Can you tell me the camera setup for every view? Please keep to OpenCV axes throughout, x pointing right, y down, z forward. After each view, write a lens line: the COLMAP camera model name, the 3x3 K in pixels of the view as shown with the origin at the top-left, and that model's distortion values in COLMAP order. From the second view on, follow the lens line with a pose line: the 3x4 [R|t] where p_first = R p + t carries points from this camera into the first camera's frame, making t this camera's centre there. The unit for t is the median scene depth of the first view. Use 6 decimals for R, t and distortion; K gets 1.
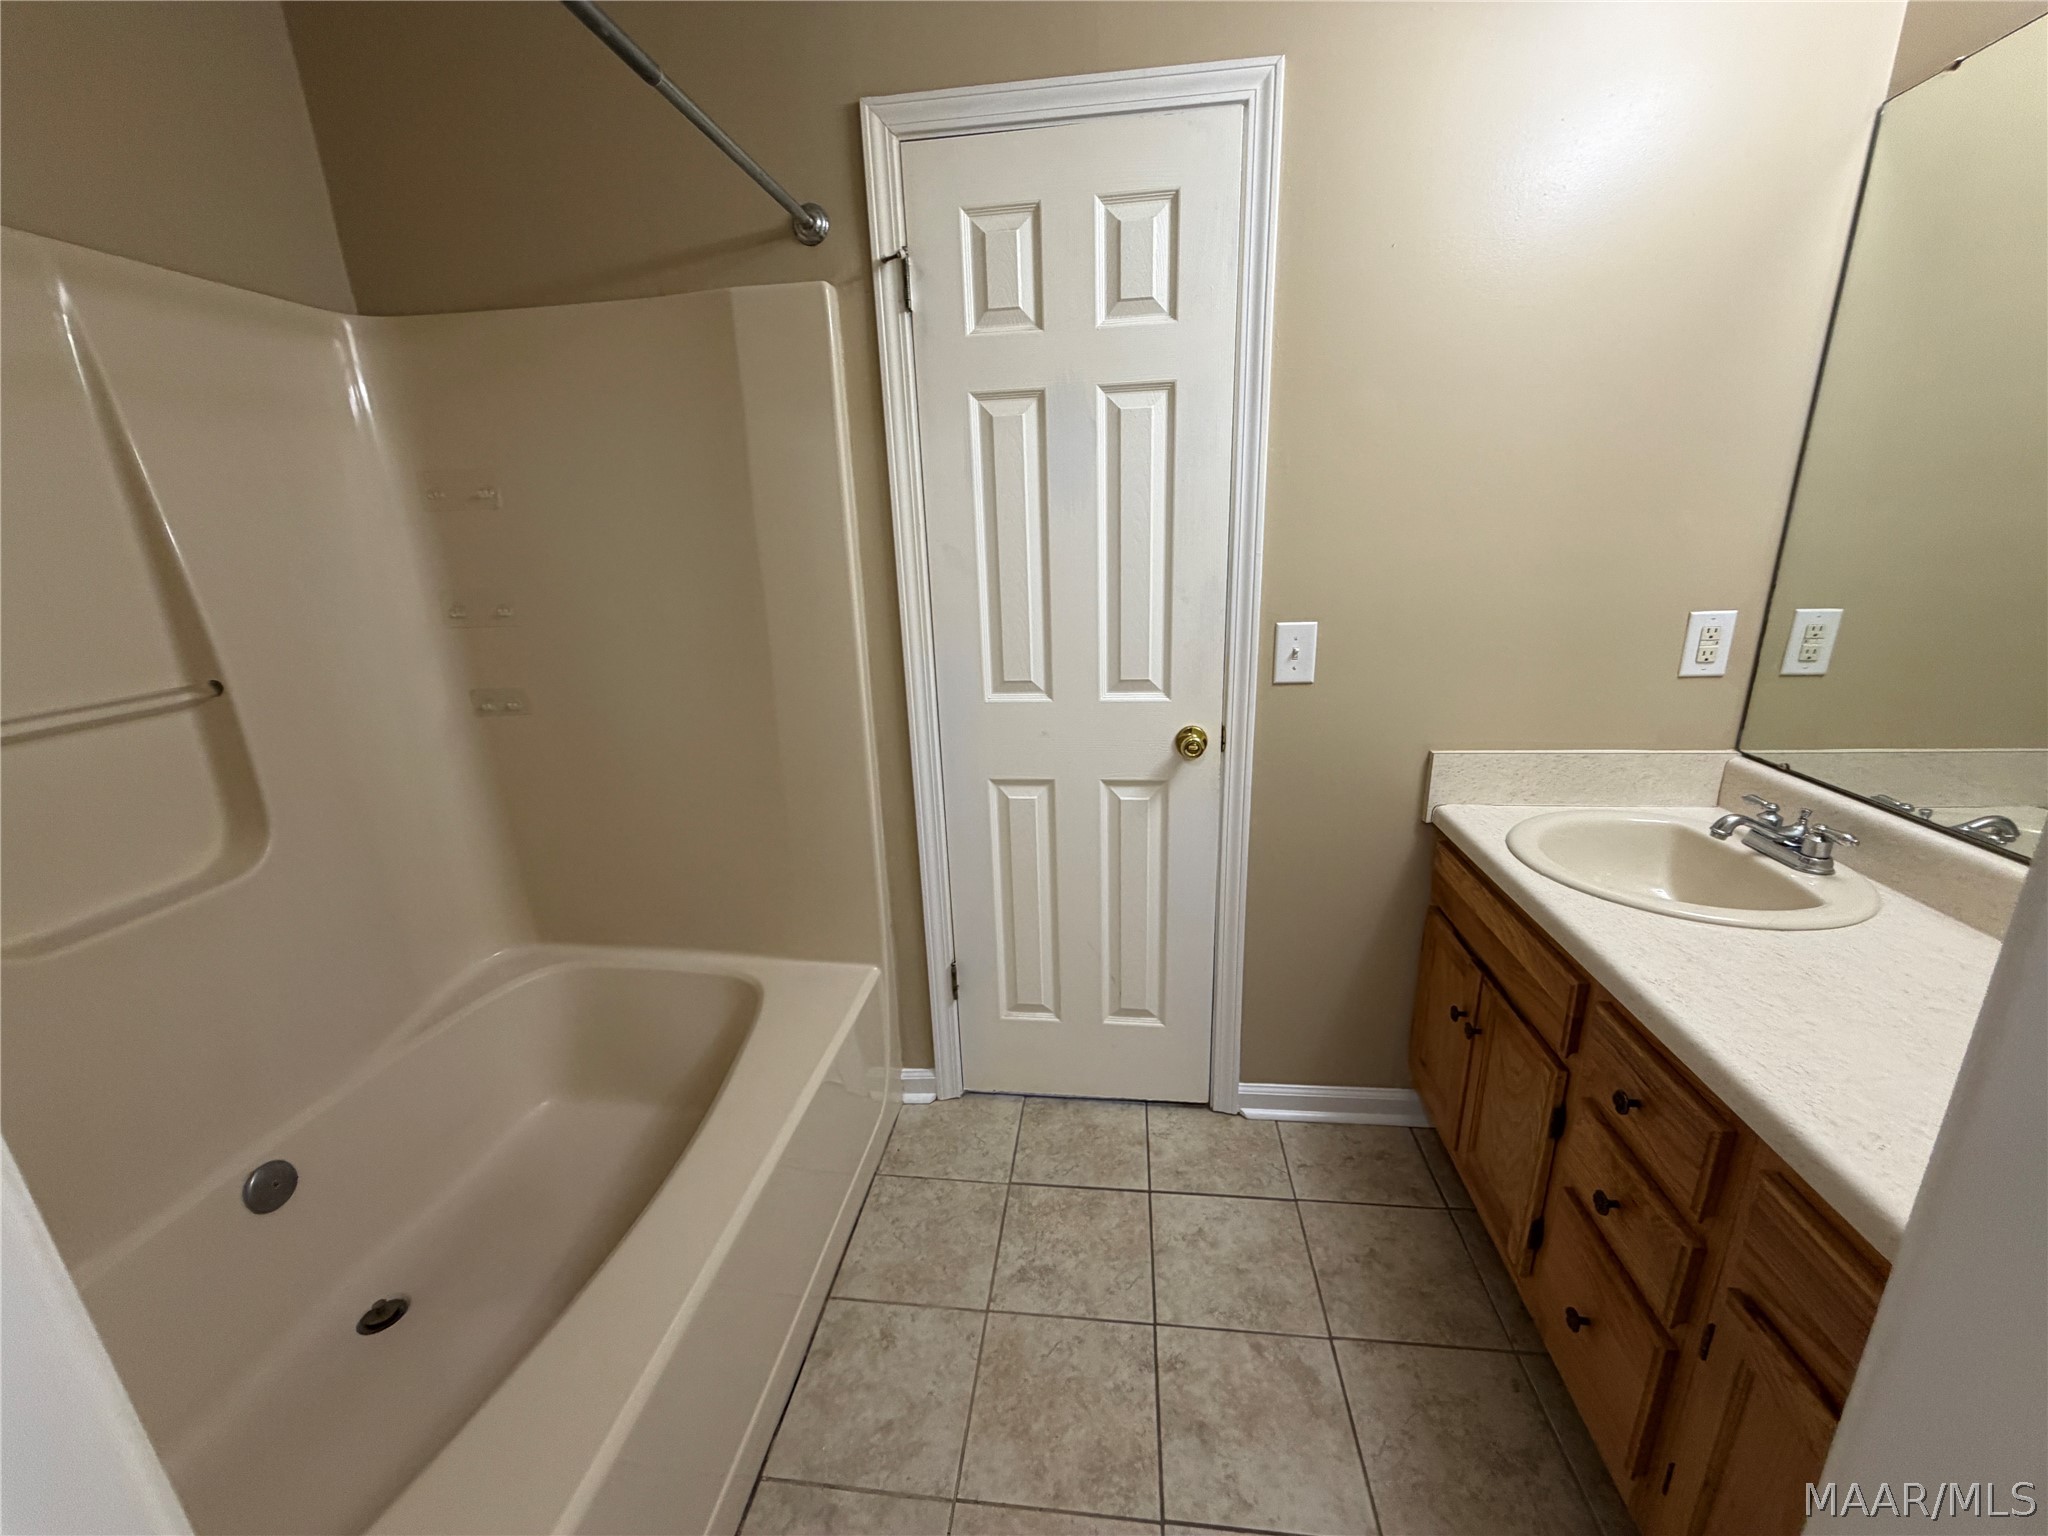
lens RADIAL K [[814.8, 0, 1020.7], [0, 814.8, 771.9], [0, 0, 1]] dist [0.001234, -0.000487]
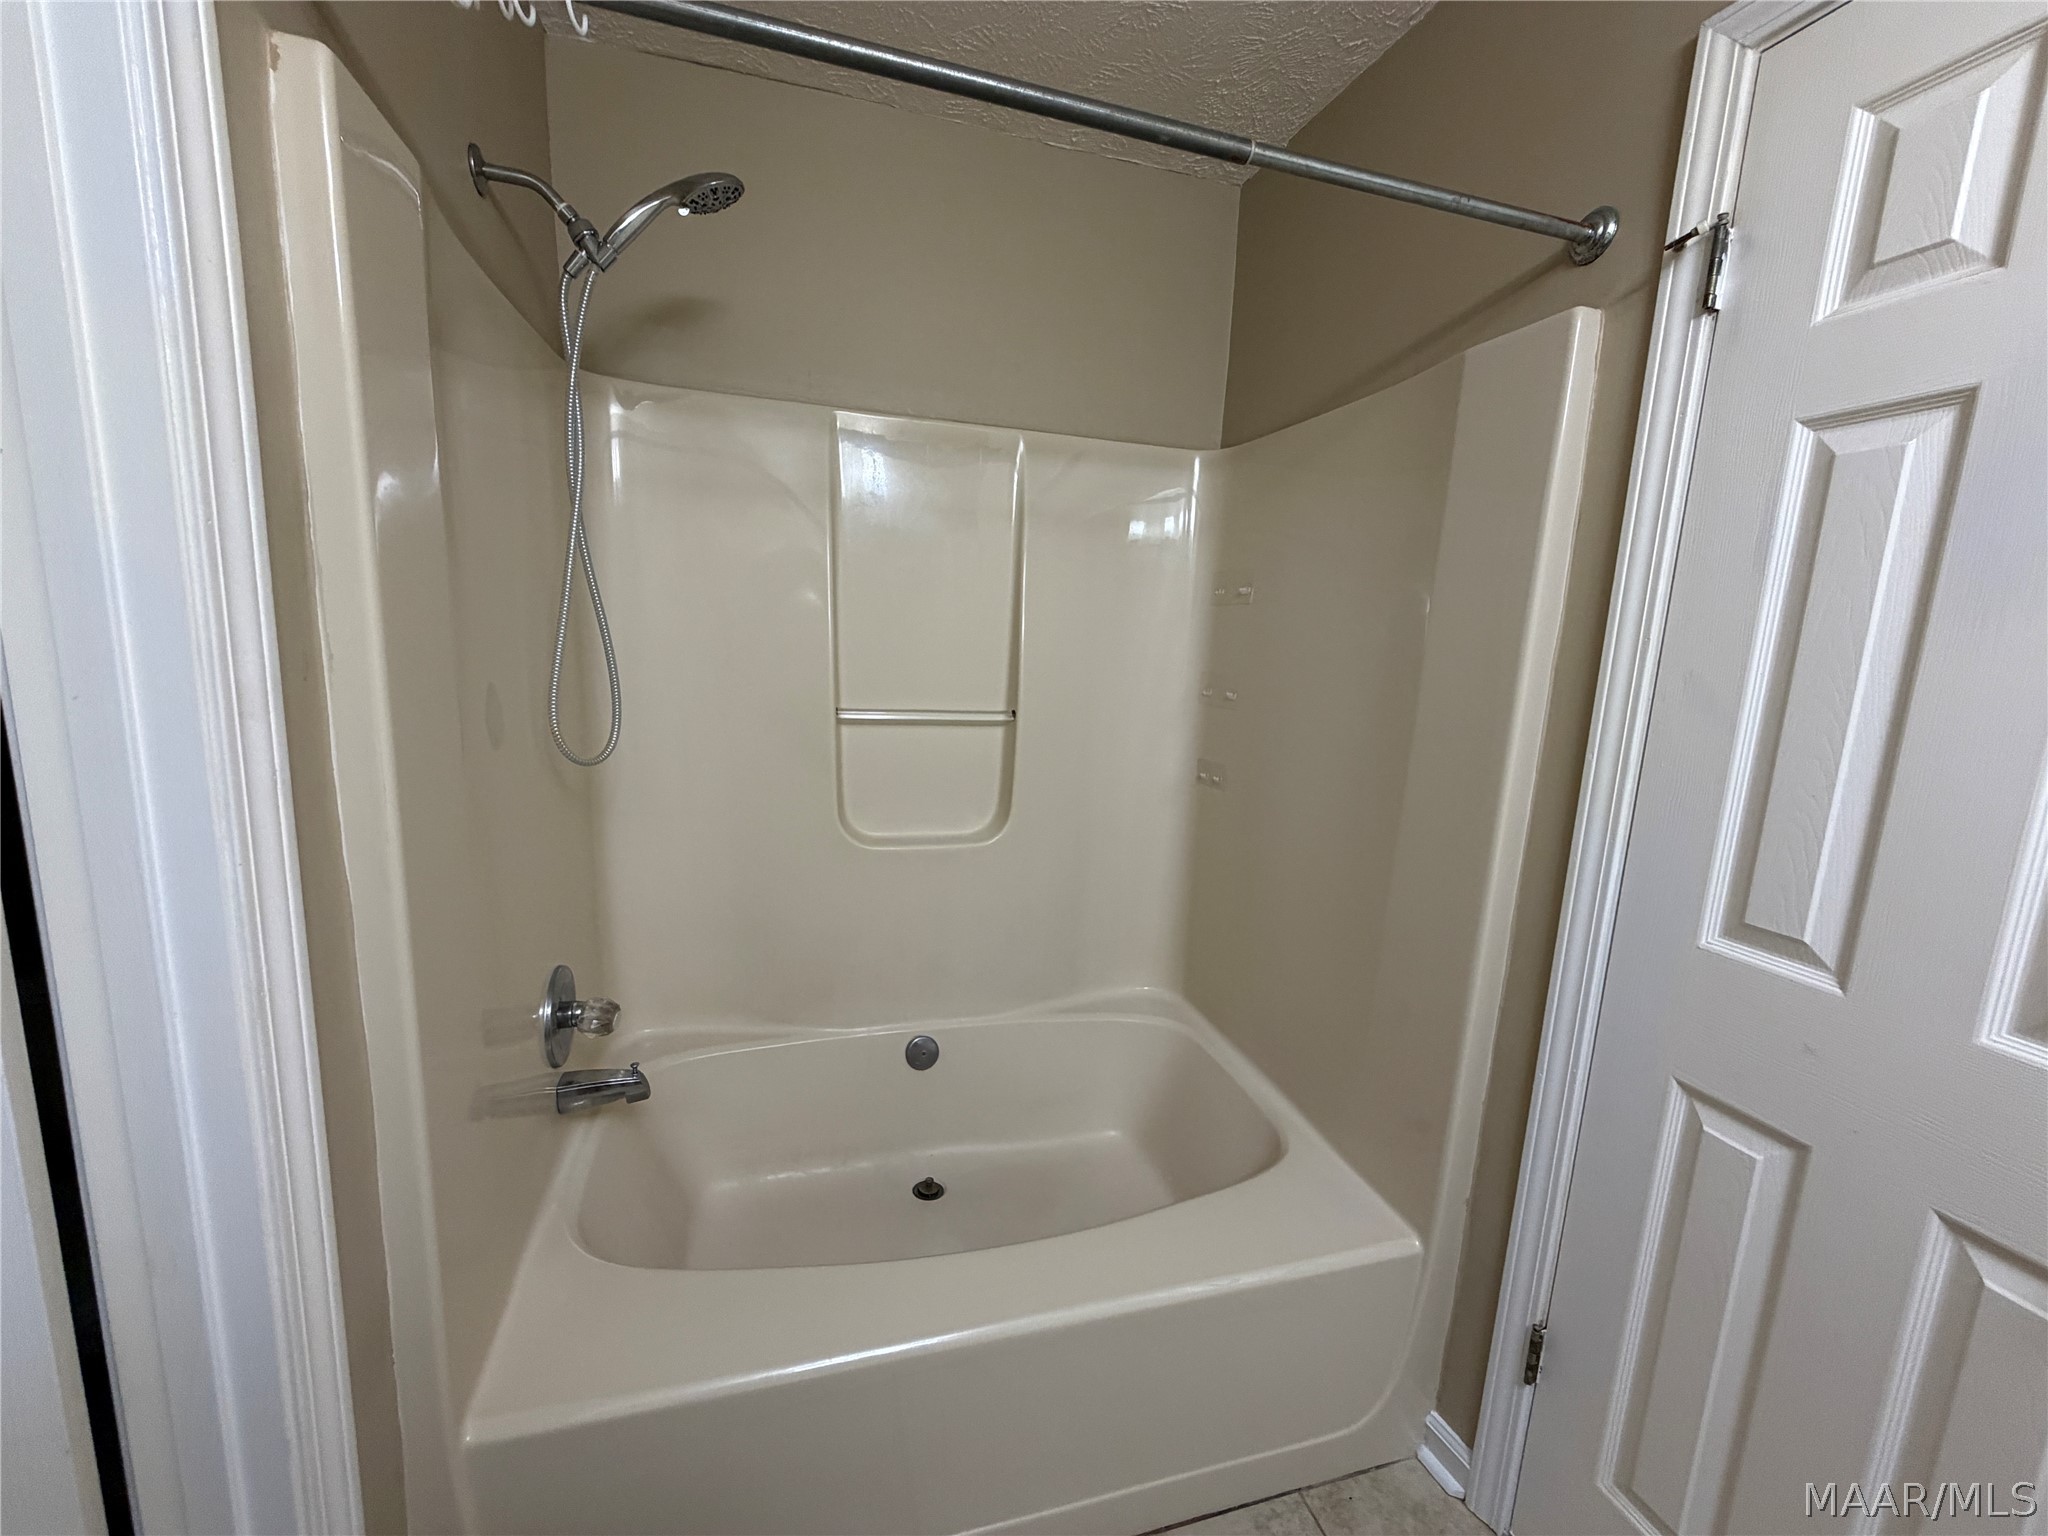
lens RADIAL K [[809.8, 0, 1024.0], [0, 809.8, 768.0], [0, 0, 1]] dist [-0.017077, 0.005067]
pose [[0.392959, 0.198429, -0.897892, 0.274104], [-0.319144, 0.945176, 0.069206, -0.101097], [0.862398, 0.259362, 0.434743, 0.353928]]
